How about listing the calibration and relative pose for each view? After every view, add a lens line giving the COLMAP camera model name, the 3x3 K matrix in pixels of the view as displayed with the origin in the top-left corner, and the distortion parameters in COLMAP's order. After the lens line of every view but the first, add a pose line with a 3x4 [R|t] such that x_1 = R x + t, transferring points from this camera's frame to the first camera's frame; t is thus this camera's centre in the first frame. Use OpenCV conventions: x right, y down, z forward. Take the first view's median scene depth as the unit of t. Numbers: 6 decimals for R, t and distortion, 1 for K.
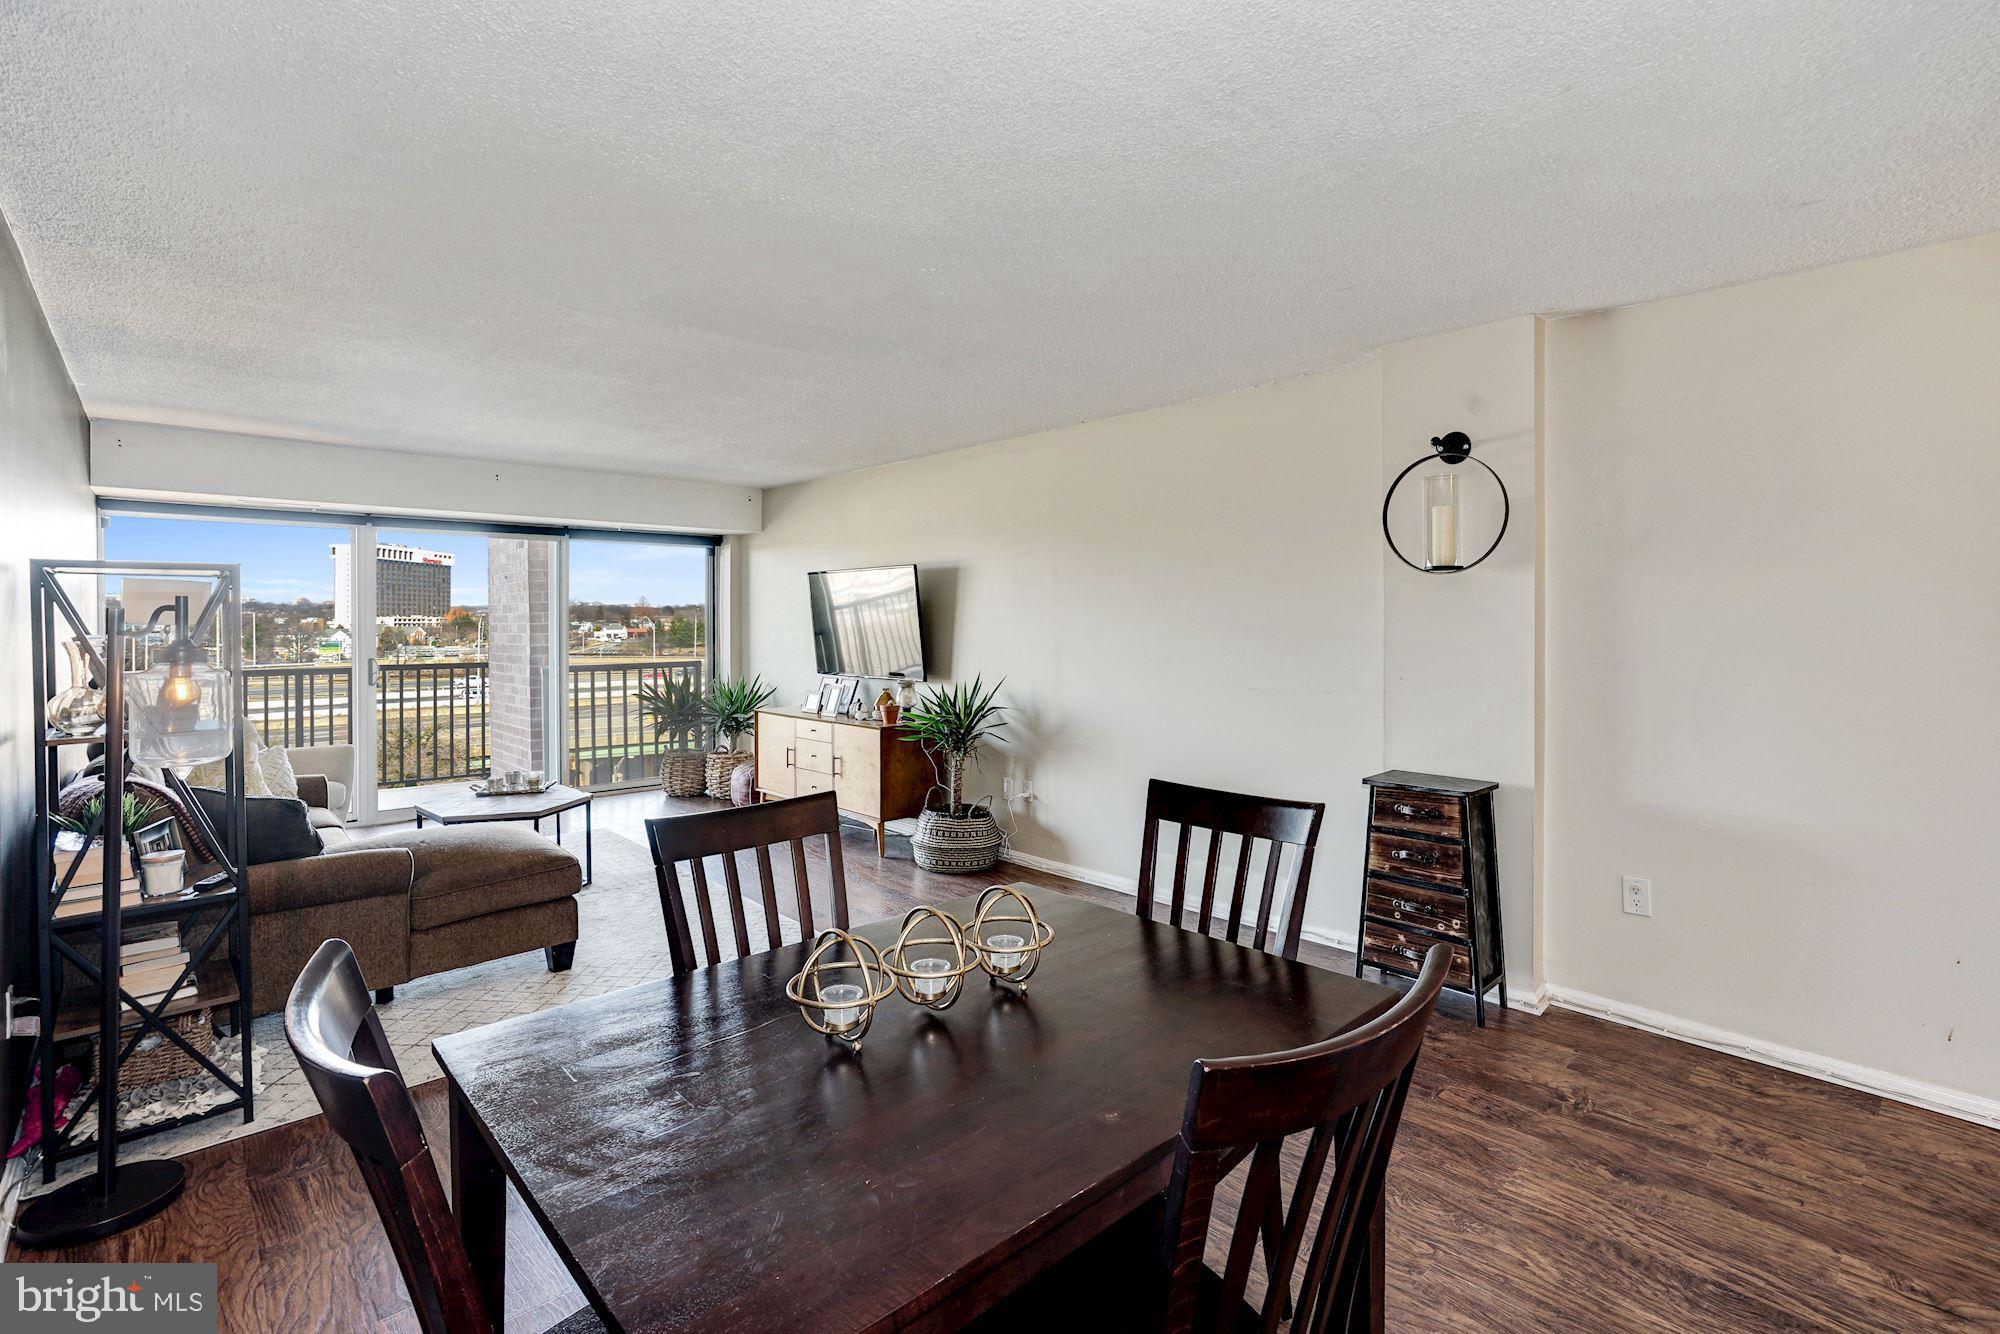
lens RADIAL K [[917.1, 0, 978.7], [0, 917.1, 625.2], [0, 0, 1]] dist [-0.037875, 0.014998]
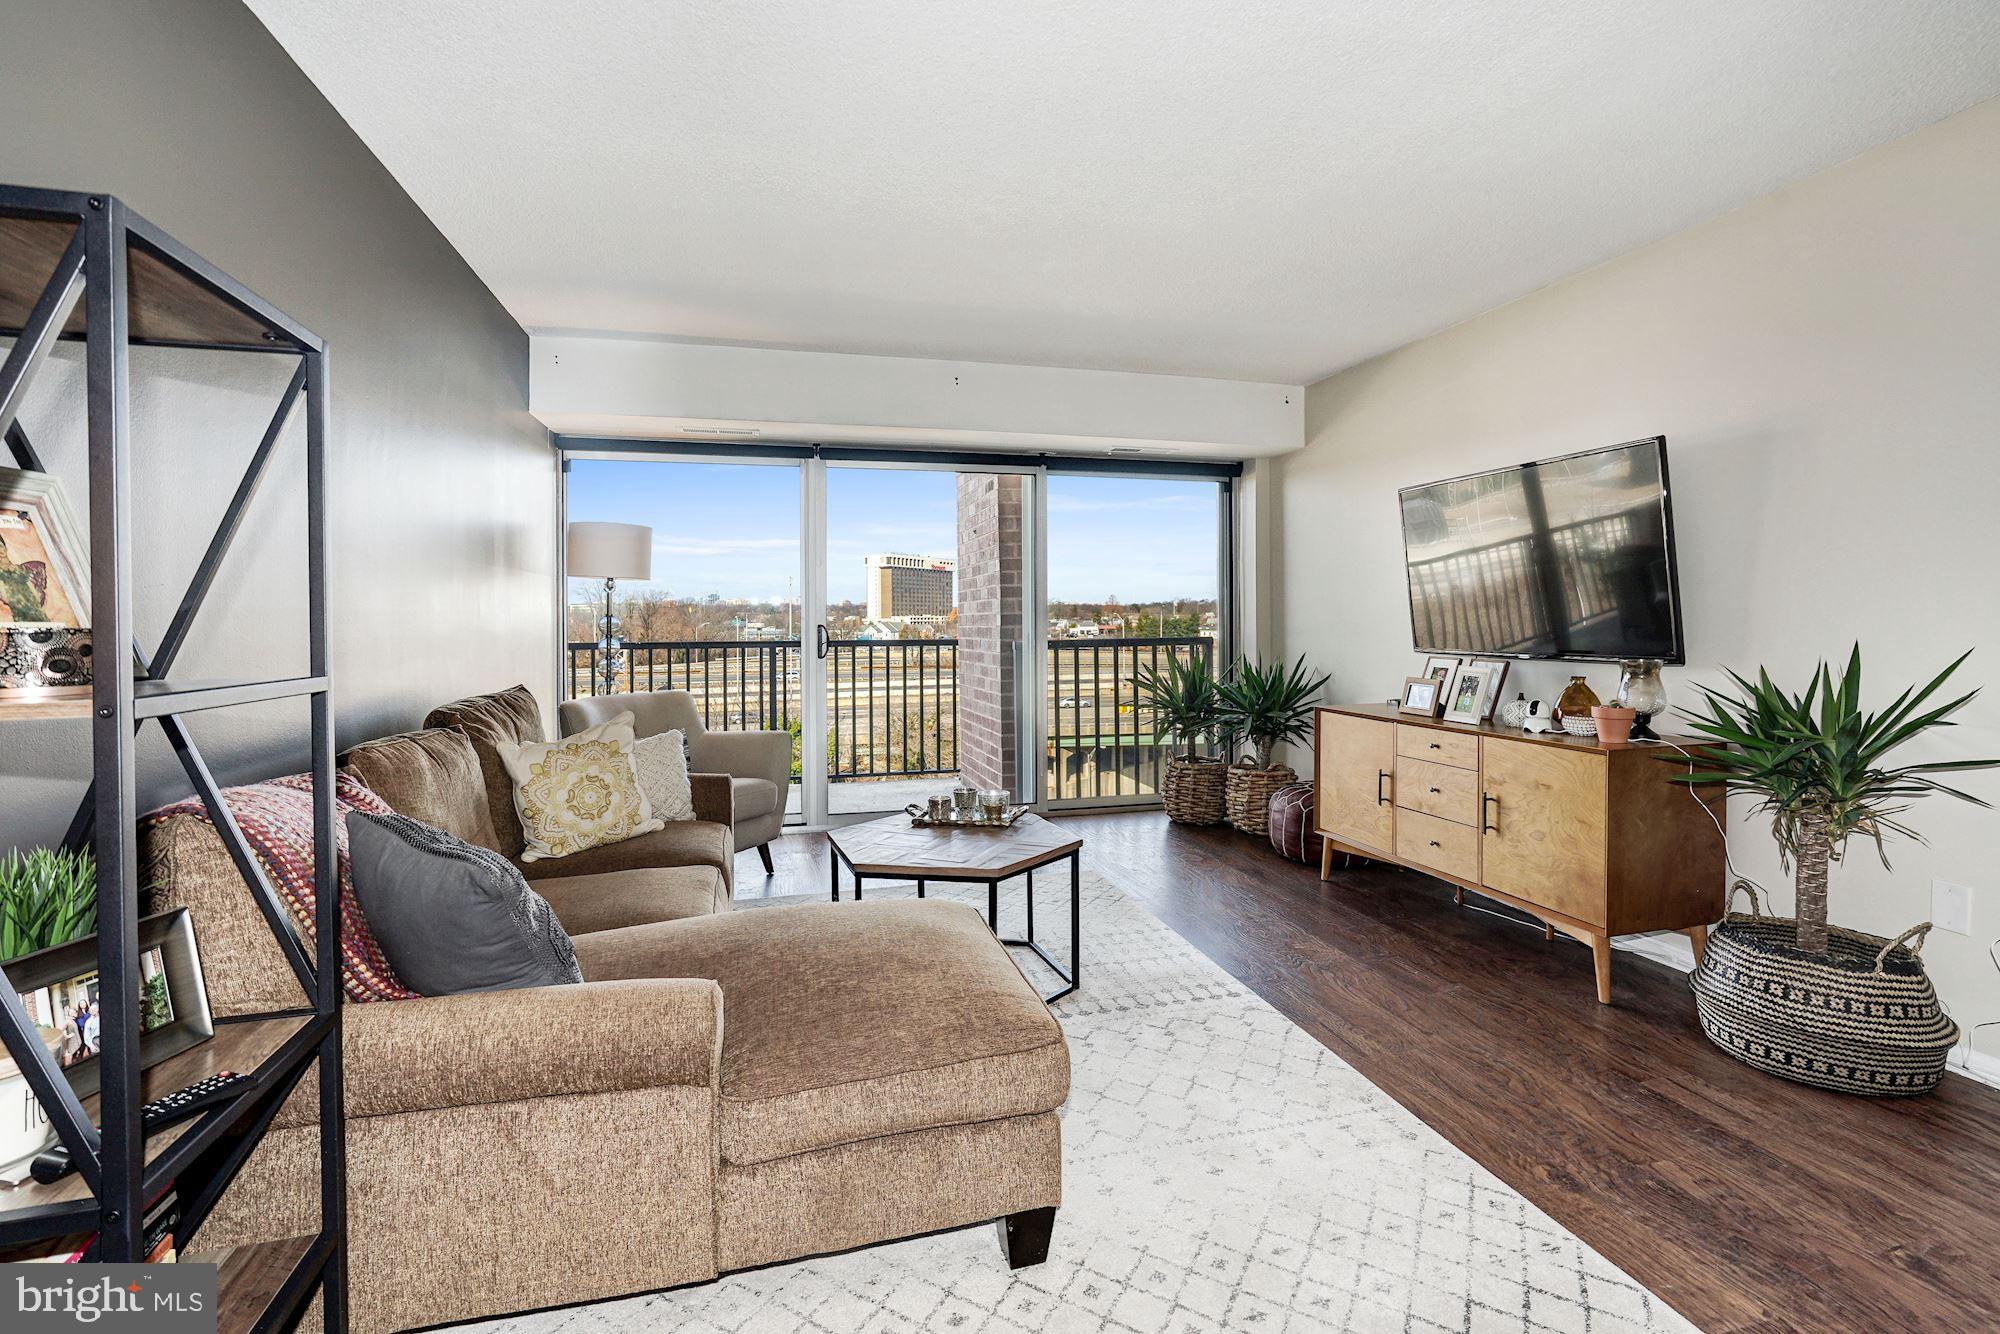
lens RADIAL K [[917.1, 0, 1002.8], [0, 917.1, 618.8], [0, 0, 1]] dist [-0.037875, 0.014998]
pose [[0.890718, -0.002419, -0.454550, -0.155191], [0.000829, 0.999993, -0.003696, 0.034396], [0.454556, 0.002915, 0.890713, 0.346833]]
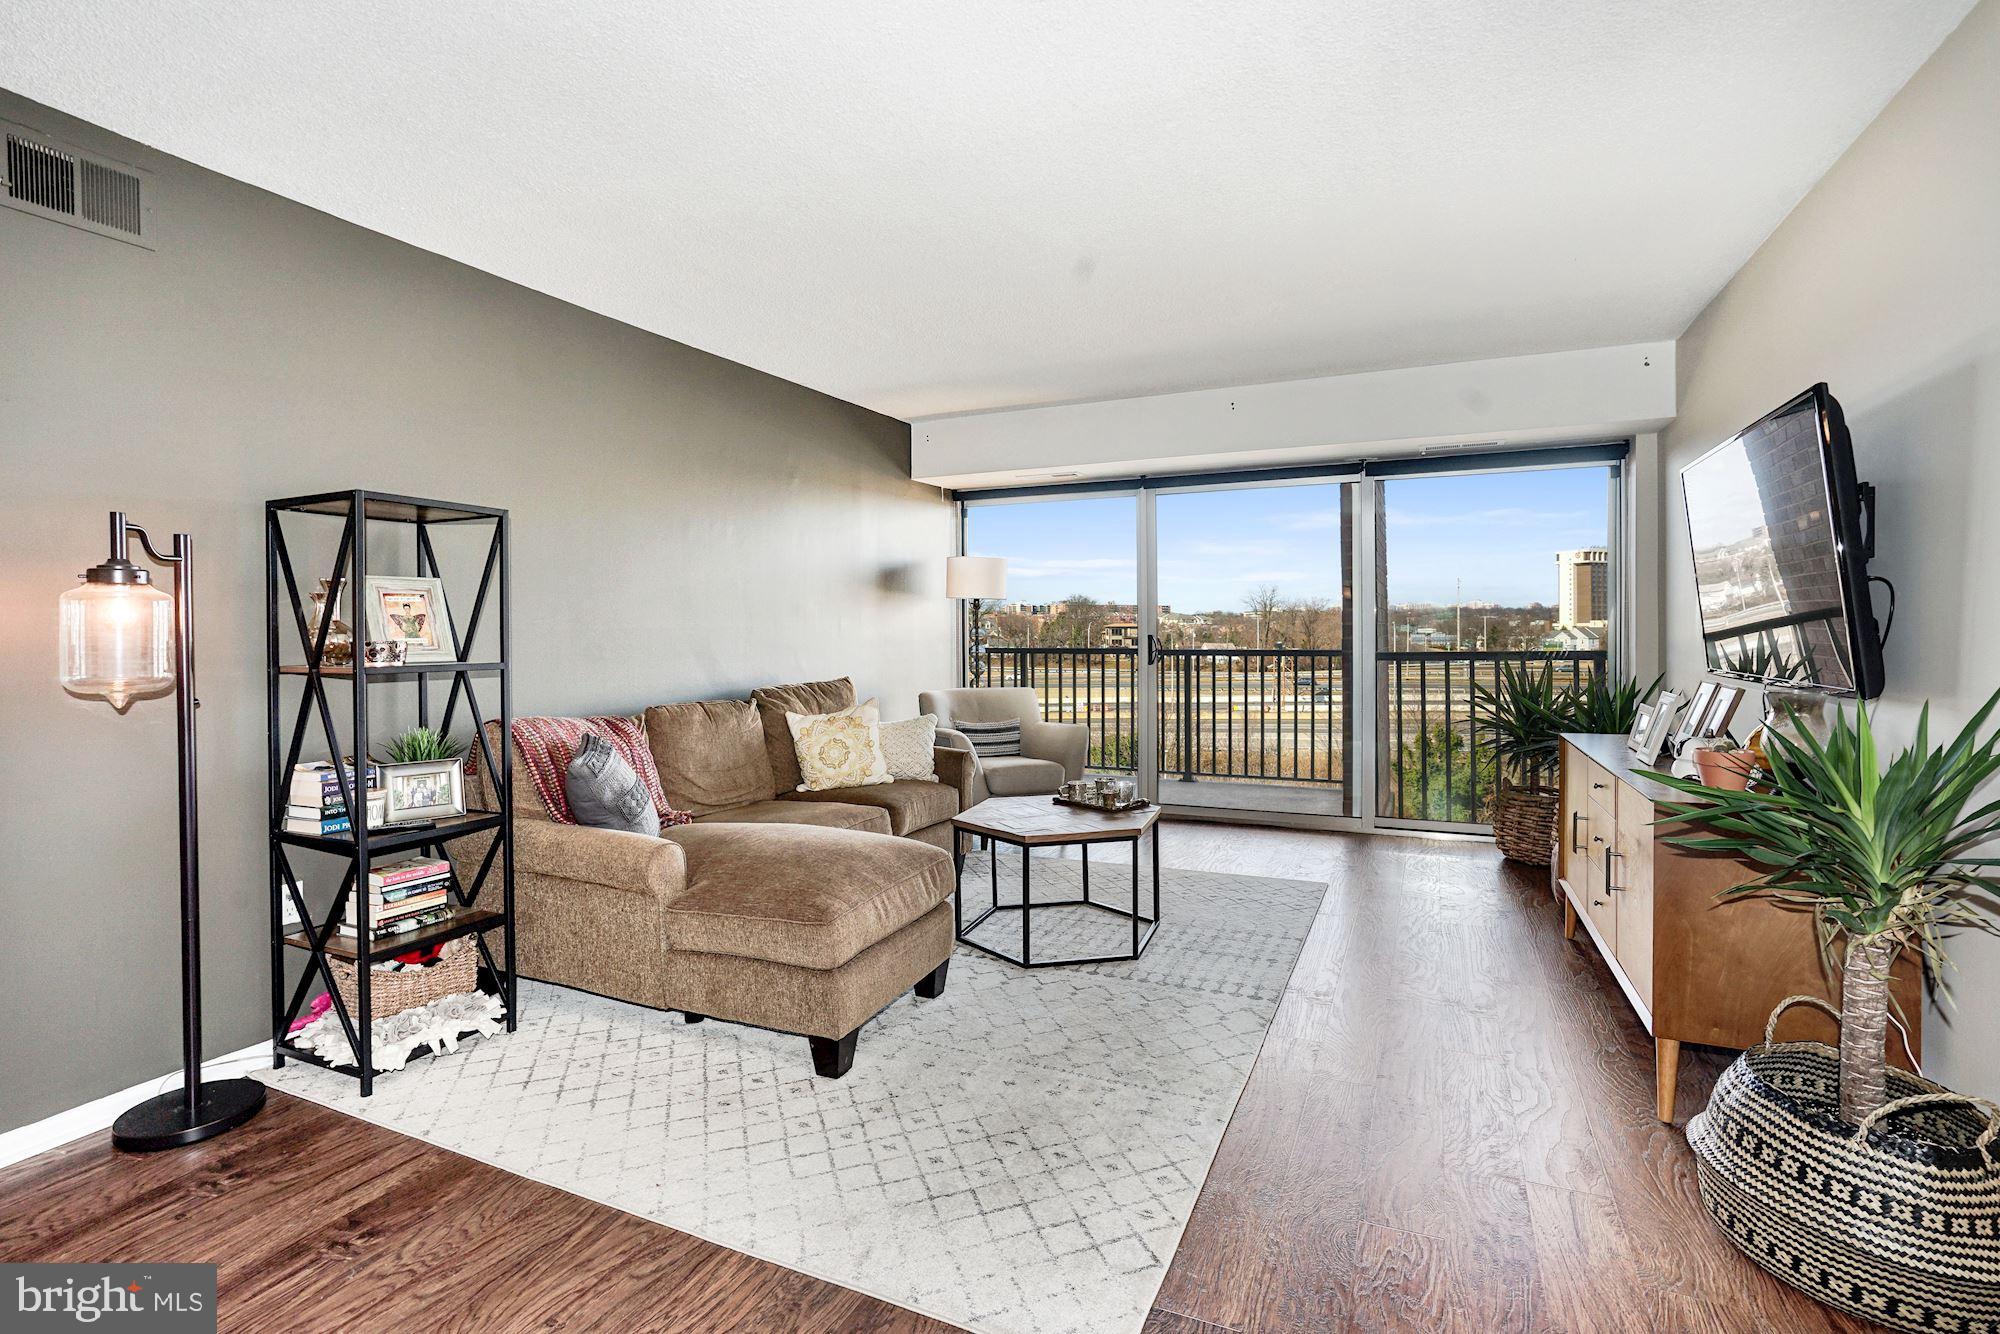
lens RADIAL K [[917.1, 0, 1009.2], [0, 917.1, 638.2], [0, 0, 1]] dist [-0.037875, 0.014998]
pose [[0.398463, 0.007387, -0.917154, 0.118059], [0.002738, 0.999954, 0.009244, 0.030826], [0.917180, -0.006195, 0.398425, 0.502679]]
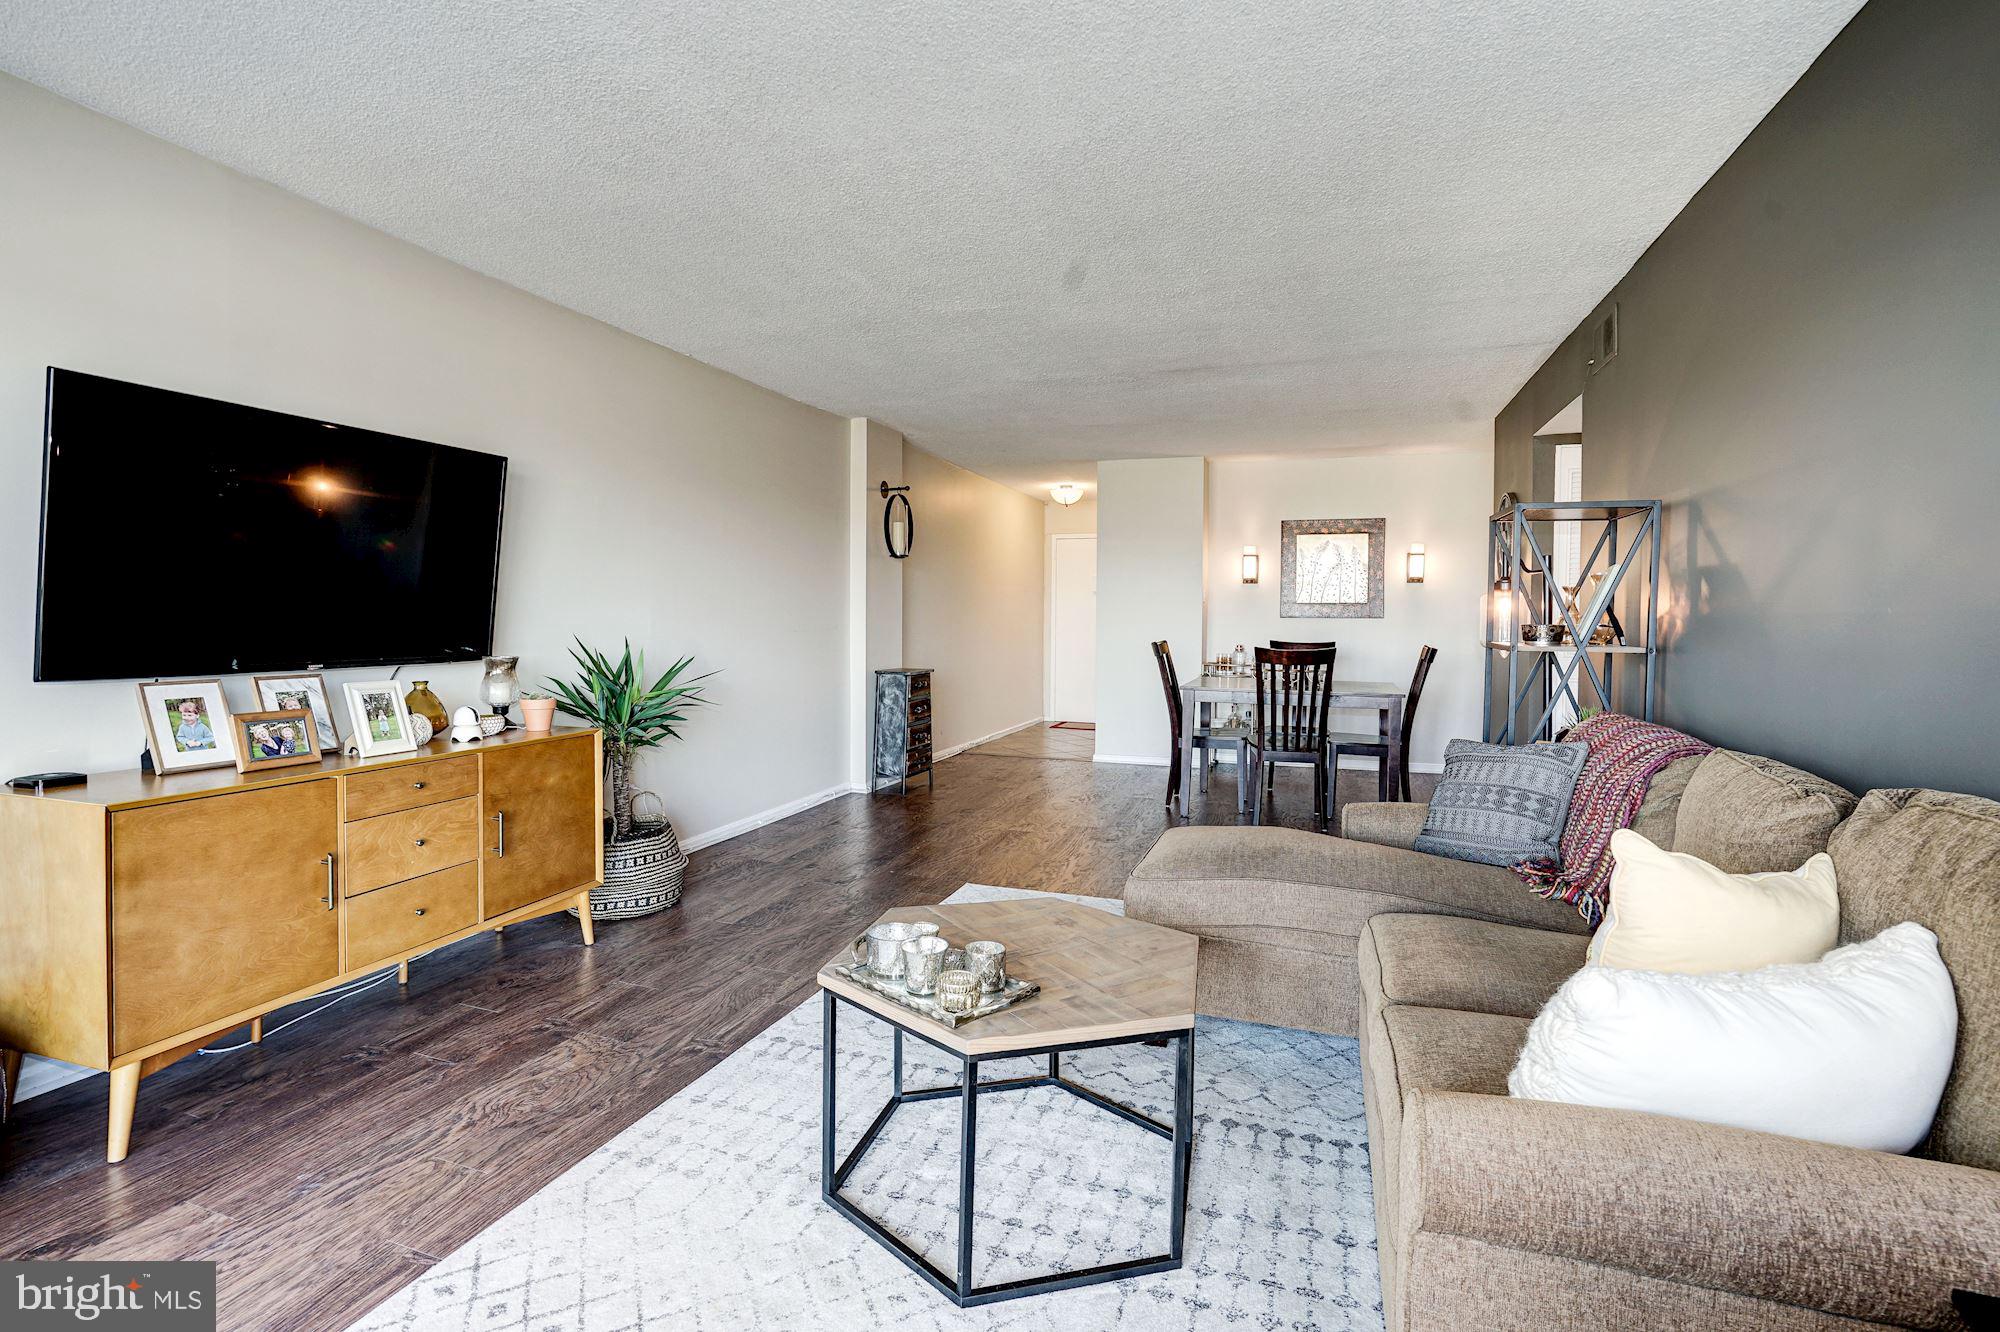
lens RADIAL K [[917.1, 0, 994.8], [0, 917.1, 644.3], [0, 0, 1]] dist [-0.037875, 0.014998]
pose [[-0.481298, -0.023092, 0.876253, -0.655583], [-0.000504, 0.999660, 0.026067, 0.033705], [-0.876557, 0.012104, -0.481146, 0.911220]]
